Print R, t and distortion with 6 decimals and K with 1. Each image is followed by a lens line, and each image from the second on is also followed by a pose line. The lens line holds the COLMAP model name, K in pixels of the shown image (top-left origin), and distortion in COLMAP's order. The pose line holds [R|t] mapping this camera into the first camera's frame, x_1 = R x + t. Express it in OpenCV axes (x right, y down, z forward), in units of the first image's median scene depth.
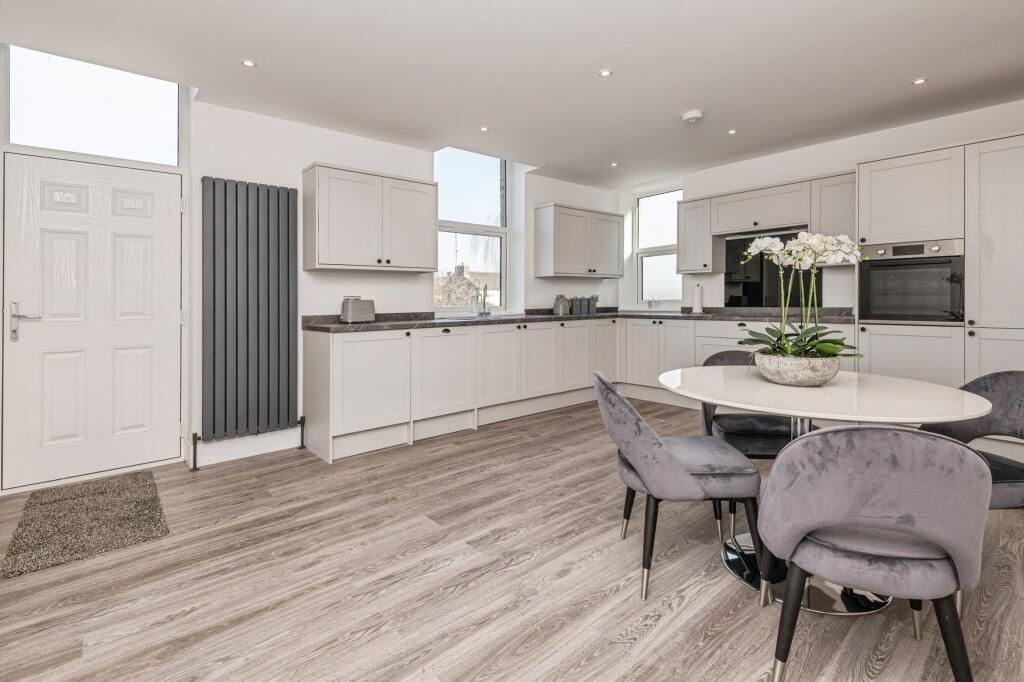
lens RADIAL K [[479.9, 0, 511.8], [0, 479.9, 293.7], [0, 0, 1]] dist [0.012944, -0.006319]
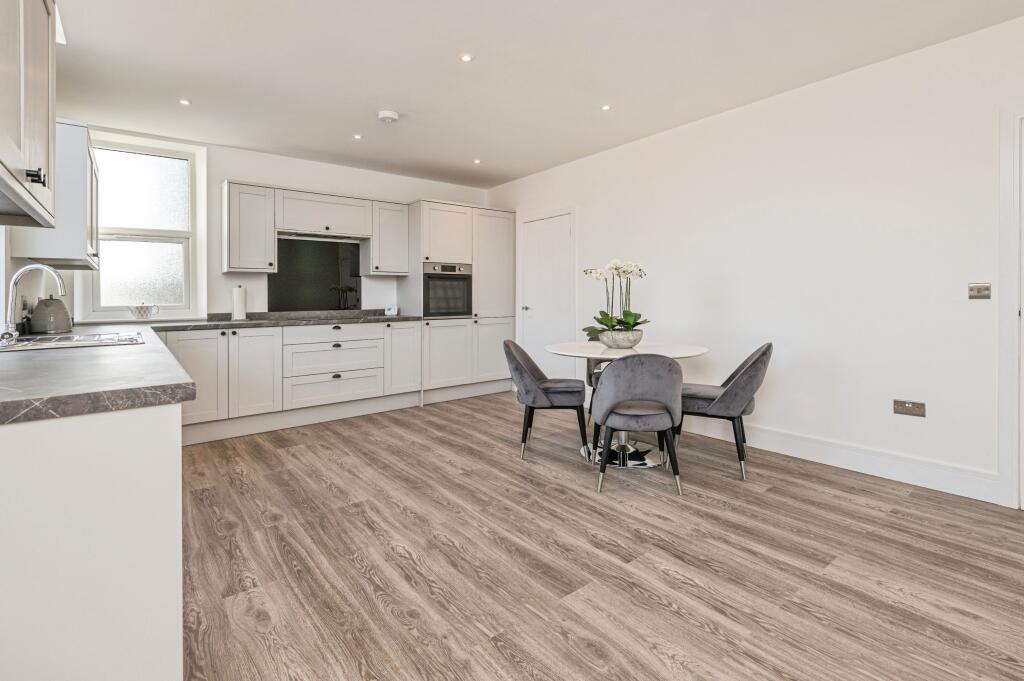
lens RADIAL K [[479.9, 0, 503.8], [0, 479.9, 309.4], [0, 0, 1]] dist [0.012944, -0.006319]
pose [[0.053620, -0.013117, 0.998475, -0.814388], [-0.001343, 0.999912, 0.013208, 0.019893], [-0.998560, -0.002049, 0.053598, 0.953816]]
